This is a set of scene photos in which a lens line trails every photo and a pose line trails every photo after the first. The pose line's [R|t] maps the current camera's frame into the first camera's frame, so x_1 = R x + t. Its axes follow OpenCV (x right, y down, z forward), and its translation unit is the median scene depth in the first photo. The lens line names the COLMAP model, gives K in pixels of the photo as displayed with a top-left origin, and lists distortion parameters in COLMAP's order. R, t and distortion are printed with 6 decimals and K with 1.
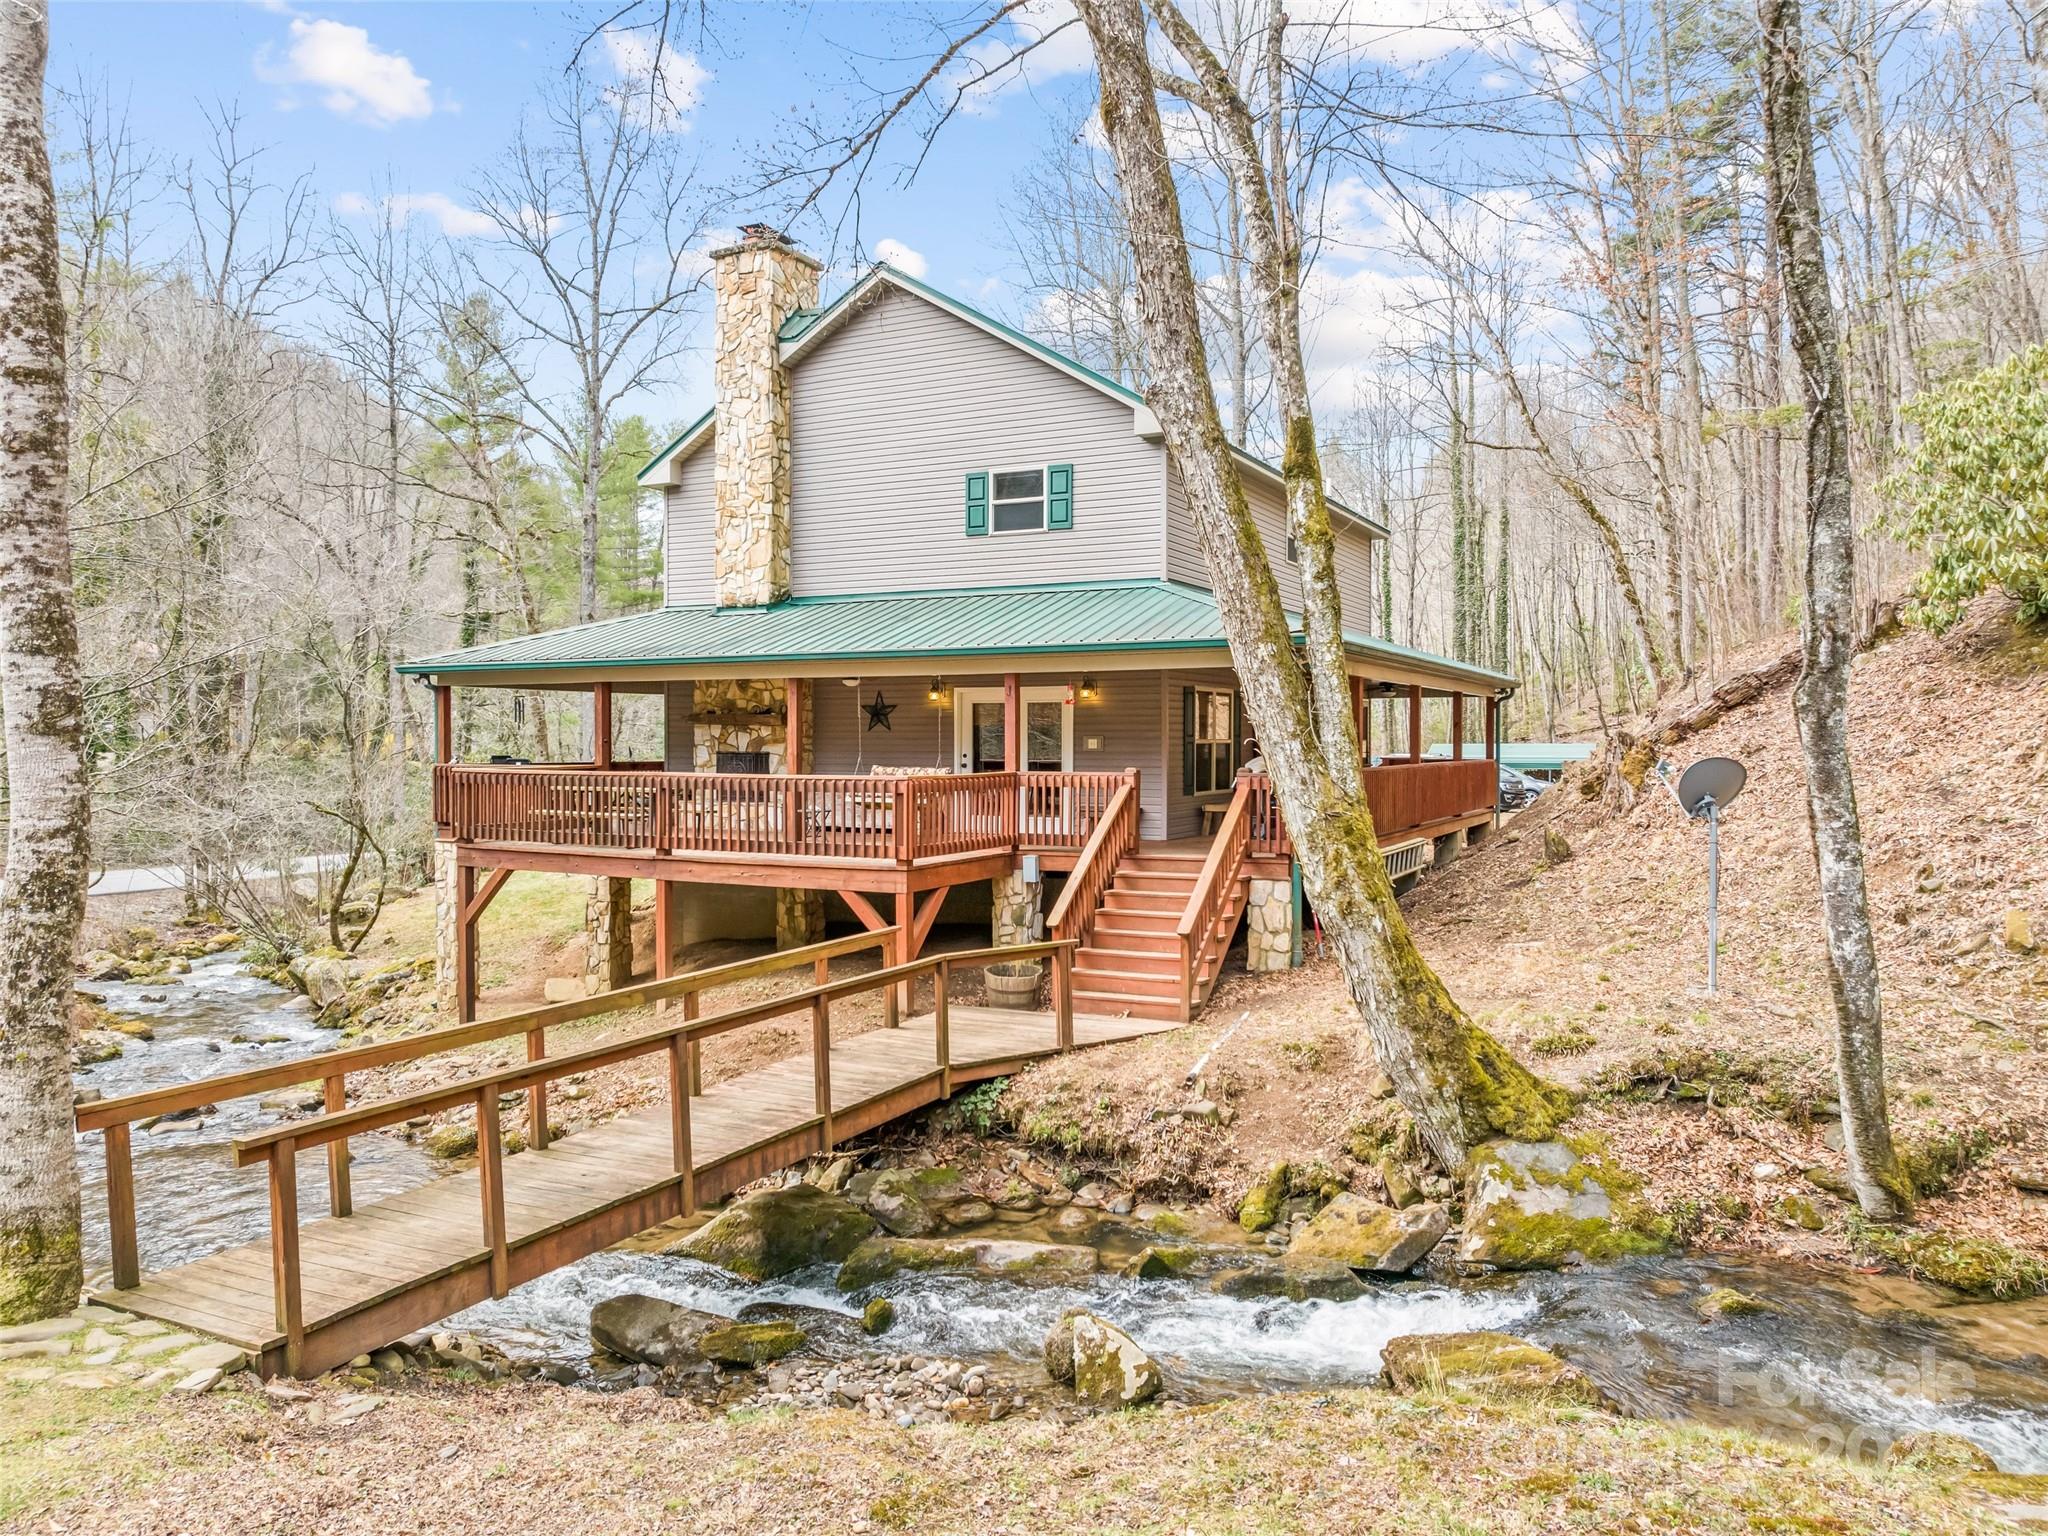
lens RADIAL K [[1436.2, 0, 1033.6], [0, 1436.2, 765.8], [0, 0, 1]] dist [-0.004111, -0.076992]
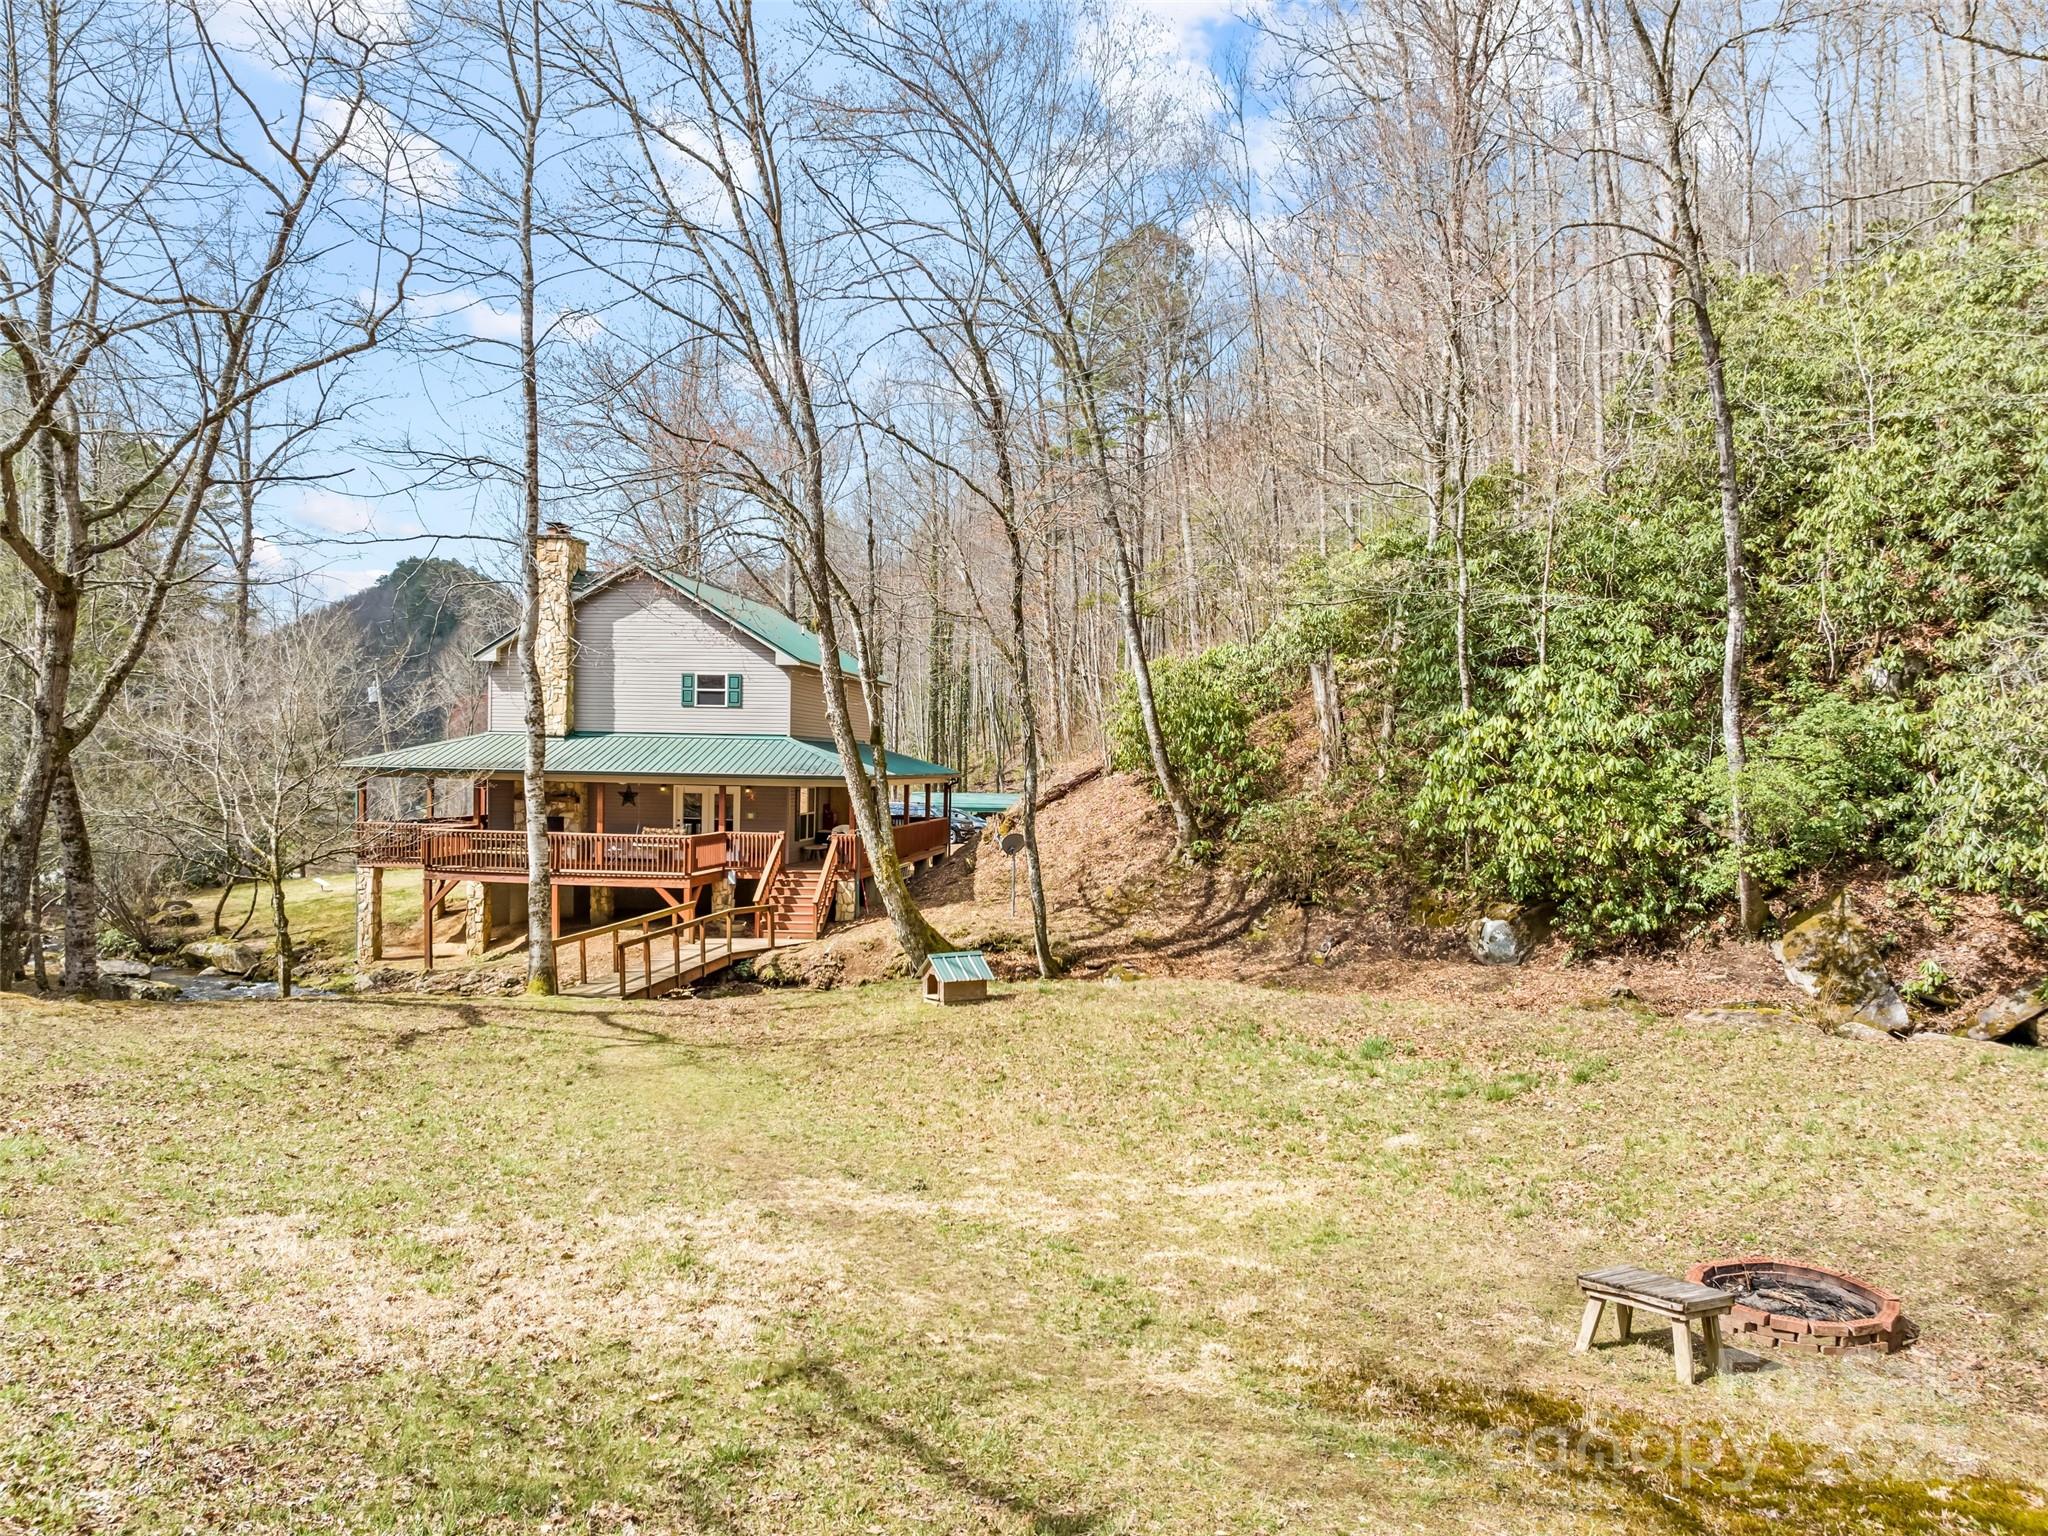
lens RADIAL K [[1436.2, 0, 1033.6], [0, 1436.2, 765.8], [0, 0, 1]] dist [-0.004111, -0.076992]
pose [[0.937235, 0.017605, 0.348254, -0.356956], [-0.012124, 0.999766, -0.017911, -0.067173], [-0.348488, 0.012565, 0.937229, -1.253683]]
